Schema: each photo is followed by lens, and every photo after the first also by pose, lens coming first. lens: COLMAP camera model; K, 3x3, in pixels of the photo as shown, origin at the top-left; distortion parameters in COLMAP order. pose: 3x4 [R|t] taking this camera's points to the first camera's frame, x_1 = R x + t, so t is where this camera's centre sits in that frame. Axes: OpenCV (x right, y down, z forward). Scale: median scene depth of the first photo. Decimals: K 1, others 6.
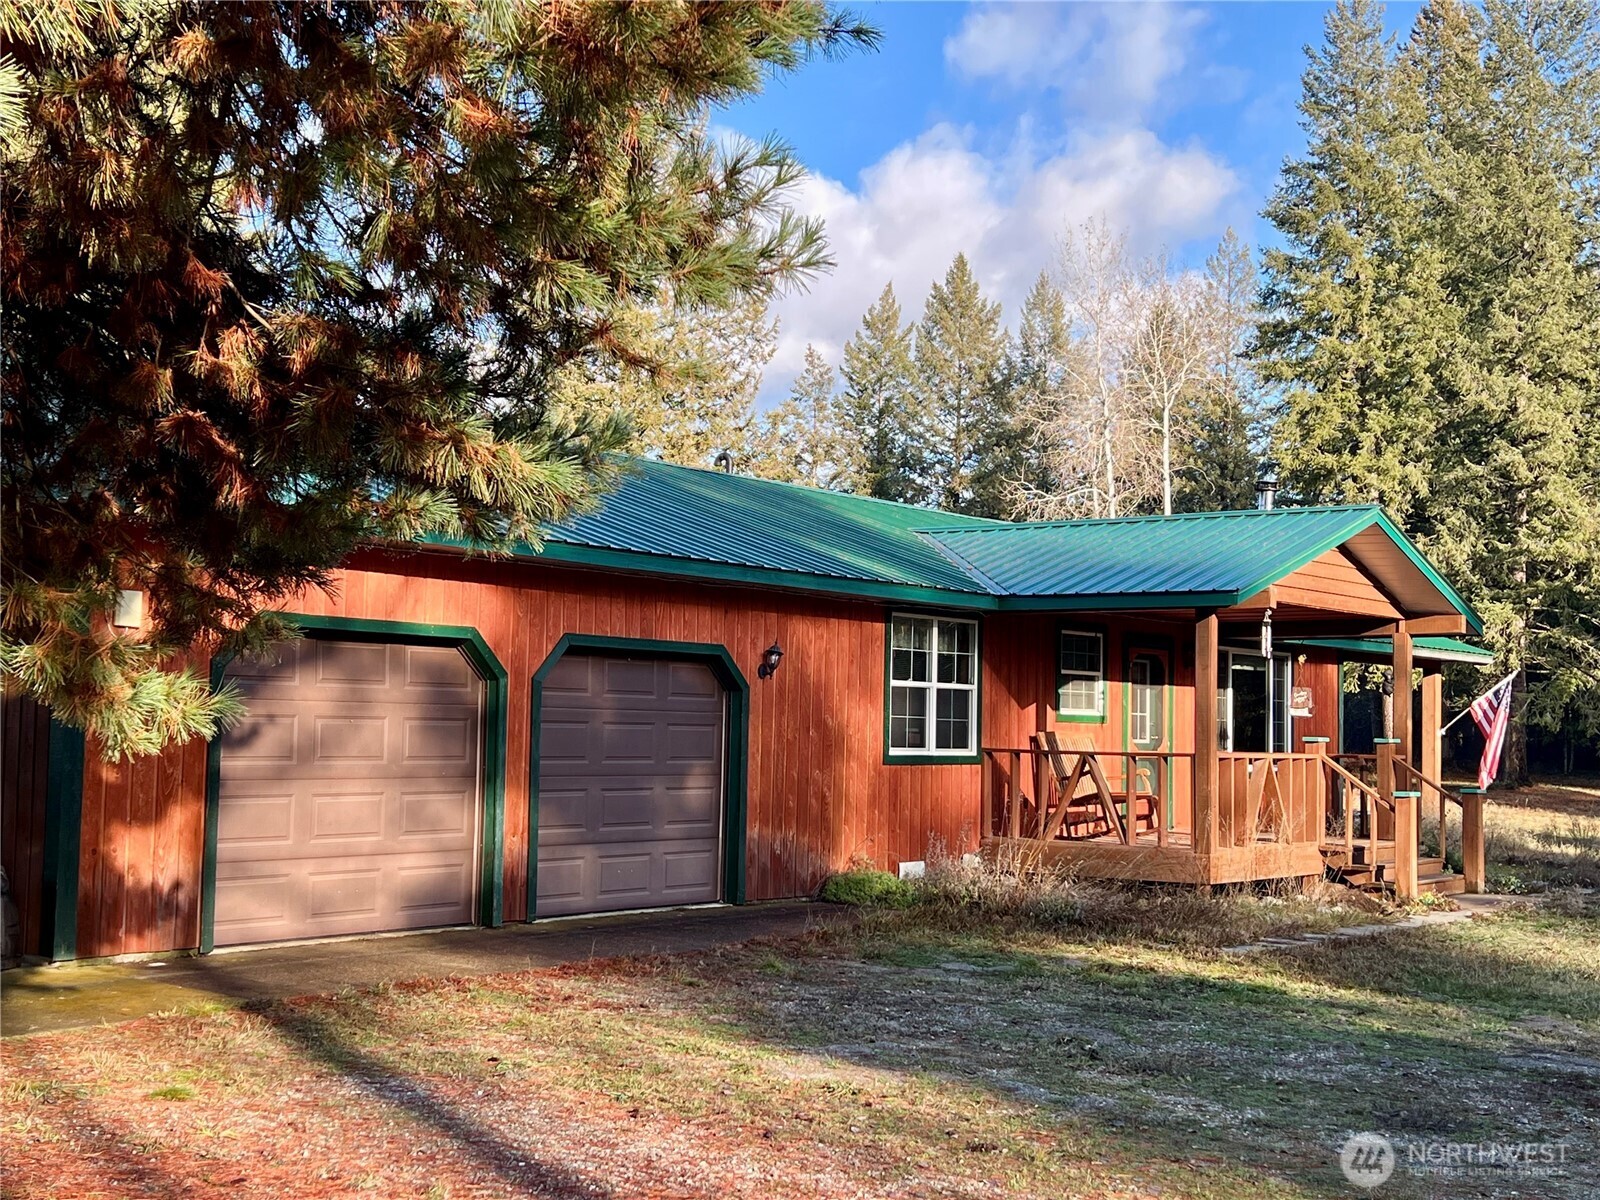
lens RADIAL K [[2034.8, 0, 795.9], [0, 2034.8, 604.7], [0, 0, 1]] dist [0.055713, 0.000000]
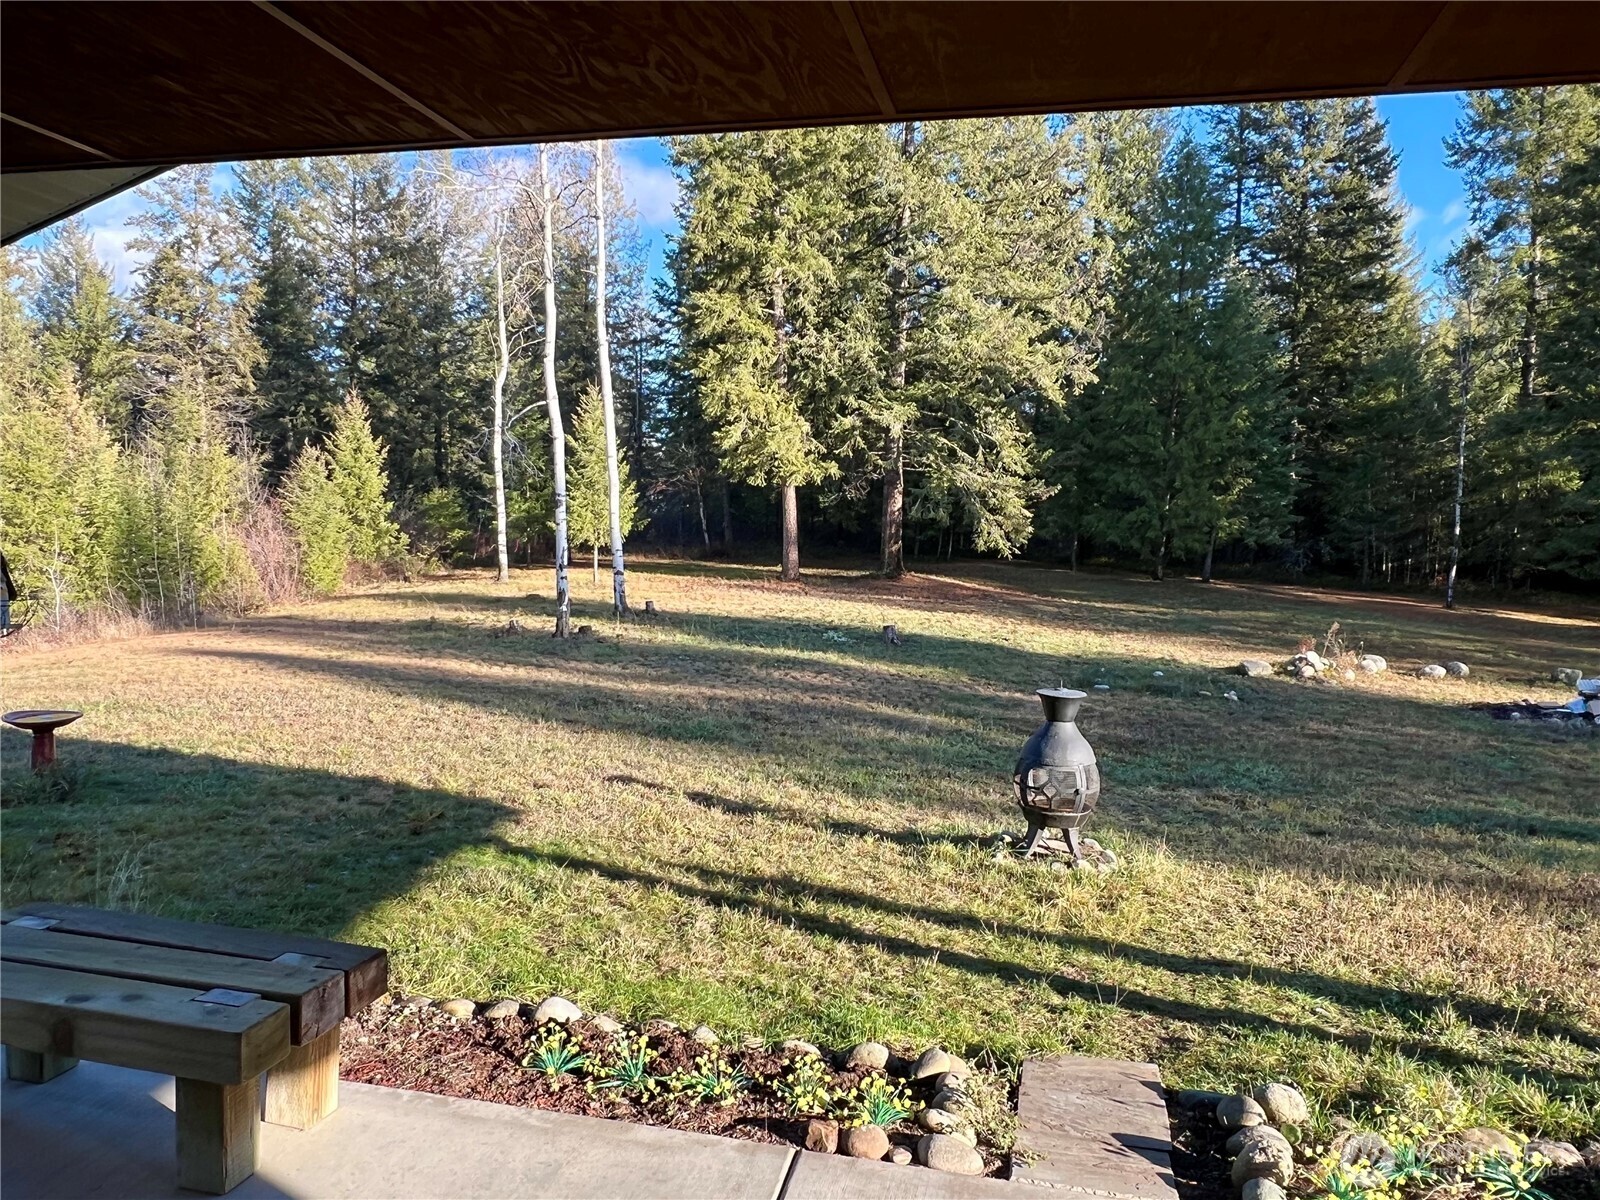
lens RADIAL K [[1142.5, 0, 803.7], [0, 1142.5, 616.9], [0, 0, 1]] dist [0.006340, -0.004802]
pose [[0.908150, -0.028670, 0.417661, 0.055349], [-0.033356, 0.989525, 0.140454, 0.027972], [-0.417313, -0.141485, 0.897681, 0.488868]]
